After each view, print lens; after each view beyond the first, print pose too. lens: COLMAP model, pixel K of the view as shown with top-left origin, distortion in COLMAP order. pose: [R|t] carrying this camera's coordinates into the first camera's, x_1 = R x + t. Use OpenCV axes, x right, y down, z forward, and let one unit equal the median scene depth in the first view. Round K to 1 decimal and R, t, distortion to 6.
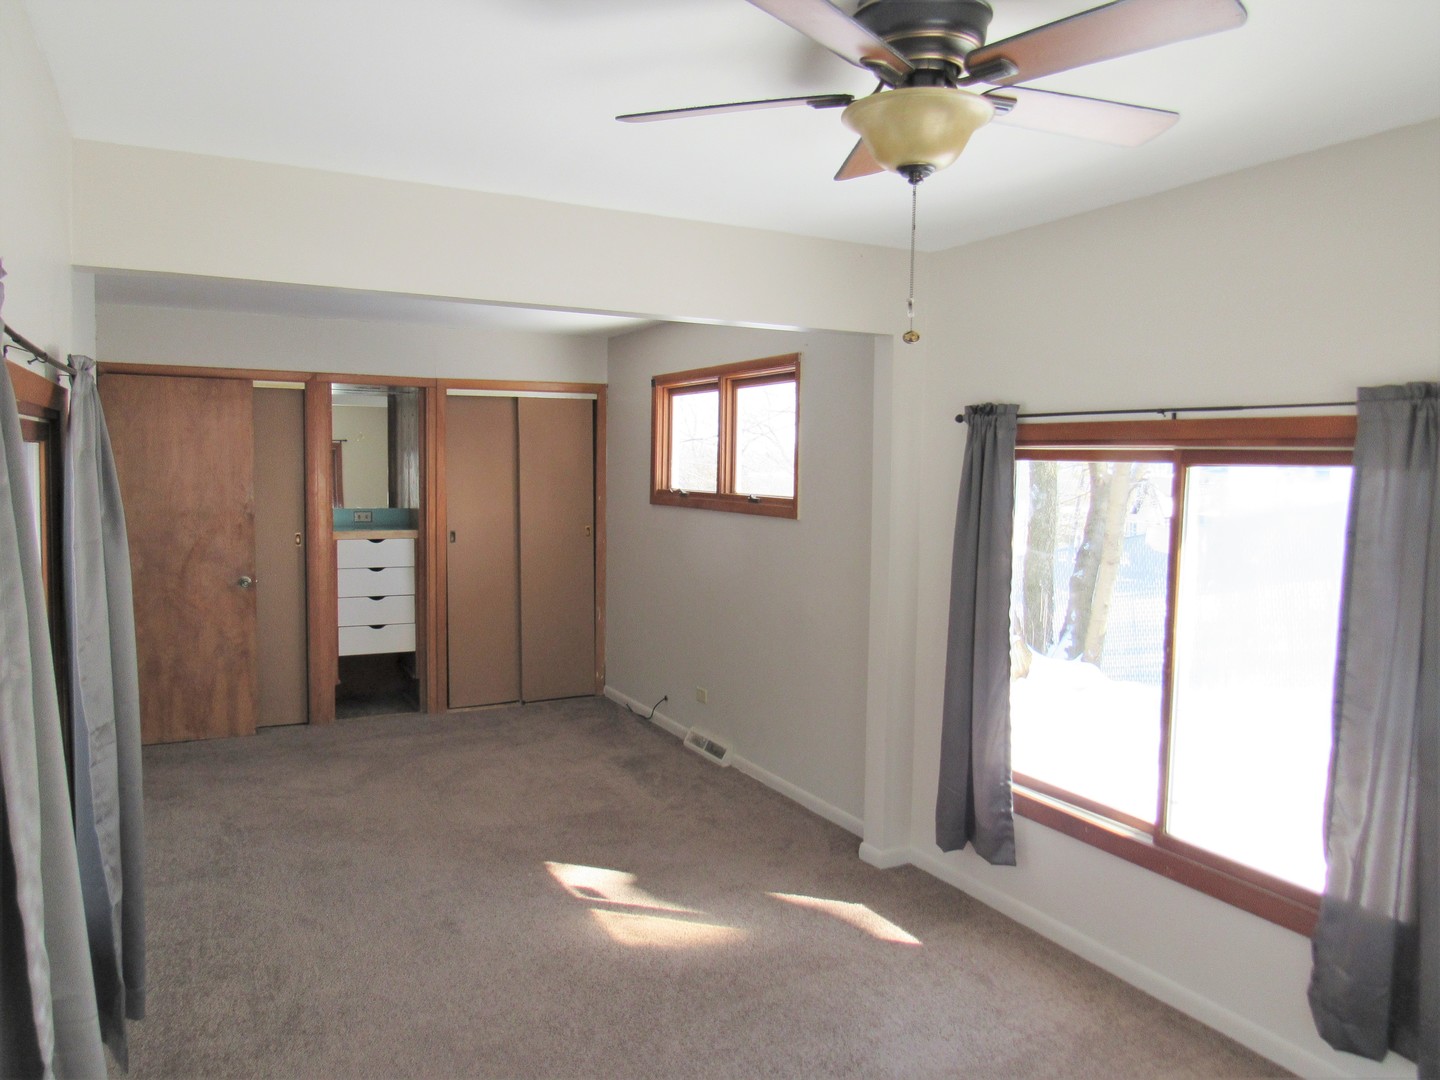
lens RADIAL K [[1030.3, 0, 724.2], [0, 1030.3, 548.9], [0, 0, 1]] dist [-0.028684, 0.001170]
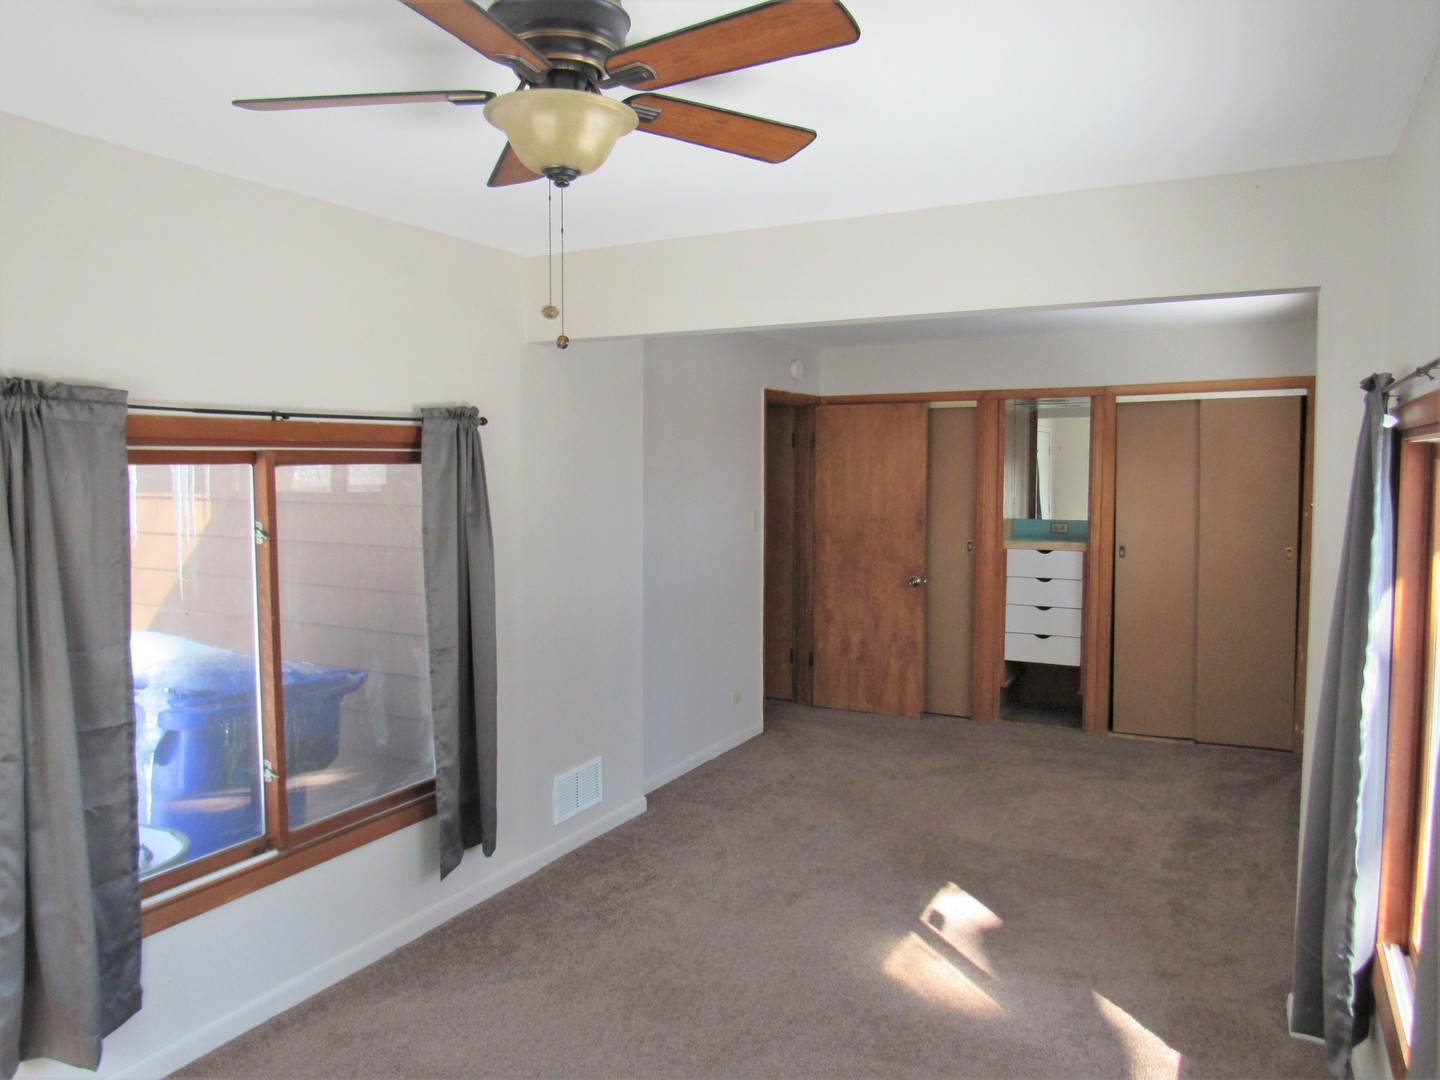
lens RADIAL K [[1027.8, 0, 720.0], [0, 1027.8, 540.0], [0, 0, 1]] dist [-0.027327, -0.002134]
pose [[0.559347, 0.039459, -0.827994, 0.347518], [-0.057828, 0.998290, 0.008509, -0.010209], [0.826914, 0.043122, 0.560672, 0.184518]]
